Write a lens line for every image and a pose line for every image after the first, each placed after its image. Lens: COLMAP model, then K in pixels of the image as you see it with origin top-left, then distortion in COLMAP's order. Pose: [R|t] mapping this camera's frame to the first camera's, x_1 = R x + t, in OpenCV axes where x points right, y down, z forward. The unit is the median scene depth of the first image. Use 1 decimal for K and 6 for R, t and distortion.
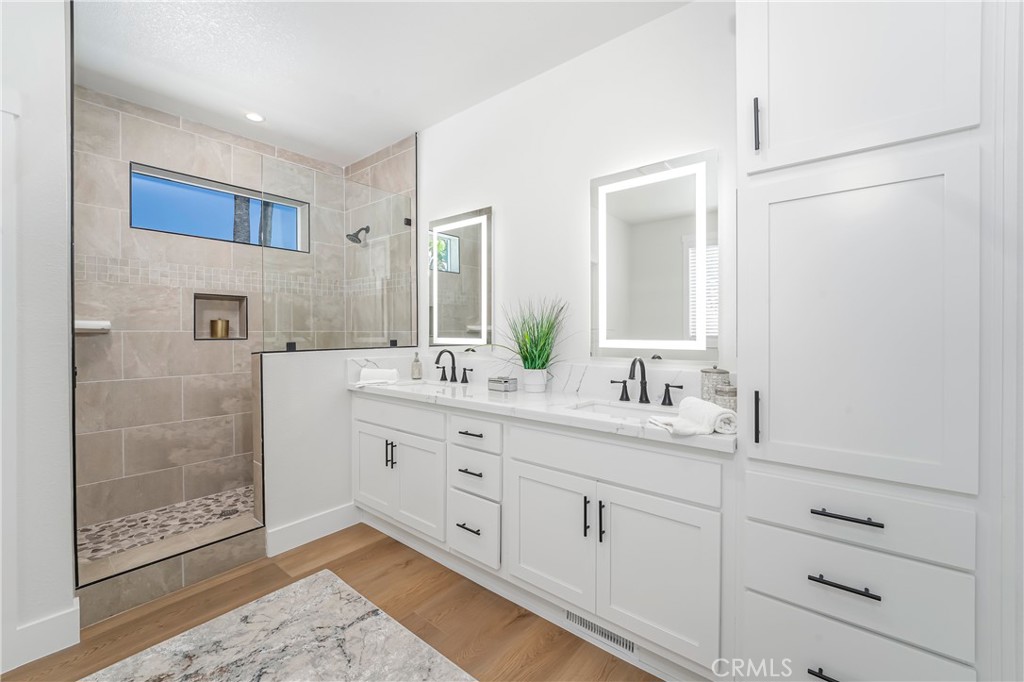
lens RADIAL K [[419.8, 0, 509.4], [0, 419.8, 341.6], [0, 0, 1]] dist [-0.013742, 0.000624]
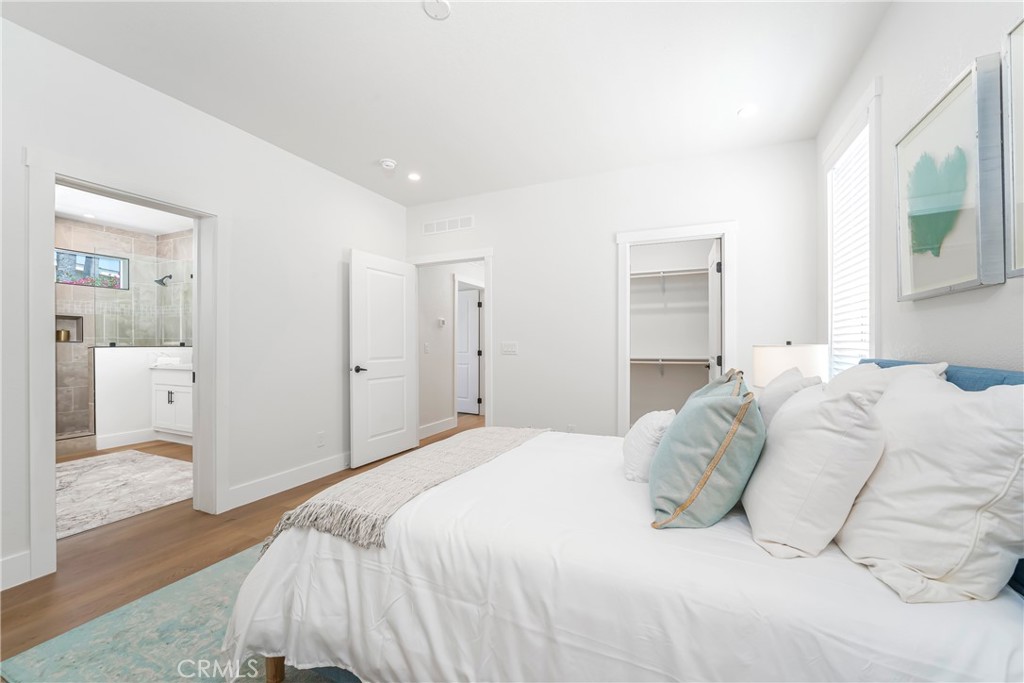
lens RADIAL K [[413.4, 0, 507.4], [0, 413.4, 350.8], [0, 0, 1]] dist [-0.012836, 0.000205]
pose [[0.964940, -0.001532, 0.262468, 0.715717], [0.004100, 0.999949, -0.009237, 0.062588], [-0.262440, 0.009989, 0.964897, -1.251154]]
